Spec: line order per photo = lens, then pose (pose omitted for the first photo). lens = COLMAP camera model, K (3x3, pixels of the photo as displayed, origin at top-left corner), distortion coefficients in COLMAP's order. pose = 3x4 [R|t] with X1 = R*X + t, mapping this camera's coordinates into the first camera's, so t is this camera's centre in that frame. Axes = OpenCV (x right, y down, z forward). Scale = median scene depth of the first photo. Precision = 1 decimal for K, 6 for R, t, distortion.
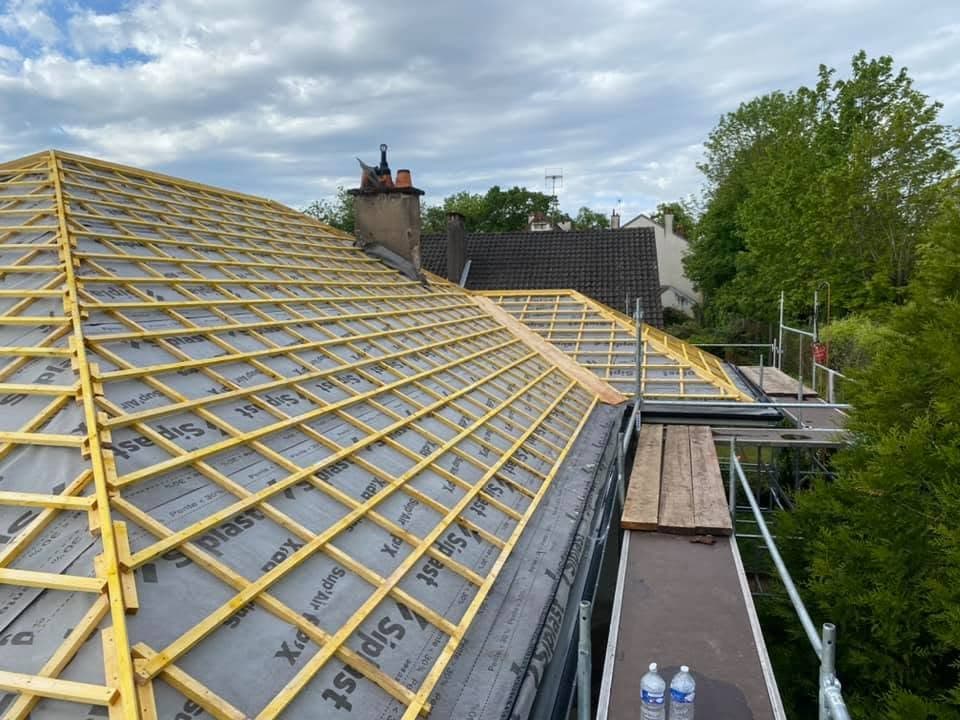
lens RADIAL K [[720.5, 0, 482.0], [0, 720.5, 342.4], [0, 0, 1]] dist [0.066663, -0.075319]
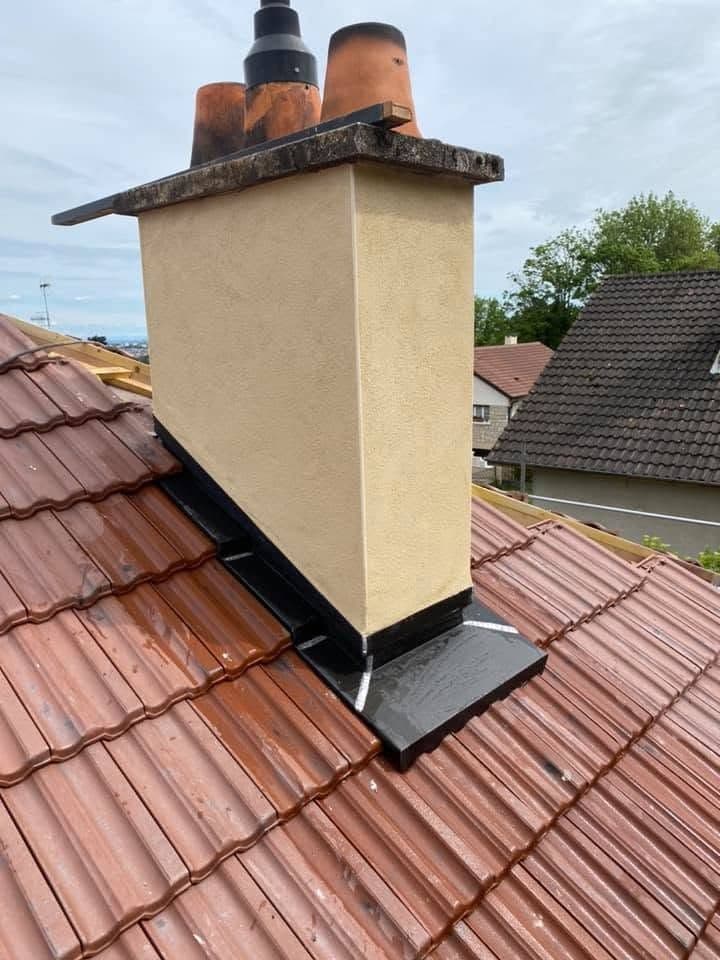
lens RADIAL K [[720.5, 0, 360.0], [0, 720.5, 480.0], [0, 0, 1]] dist [0.066663, -0.075319]
pose [[0.873192, 0.087328, -0.479489, -0.014385], [-0.020404, 0.989504, 0.143058, -0.109220], [0.486949, -0.115134, 0.865809, 0.571991]]
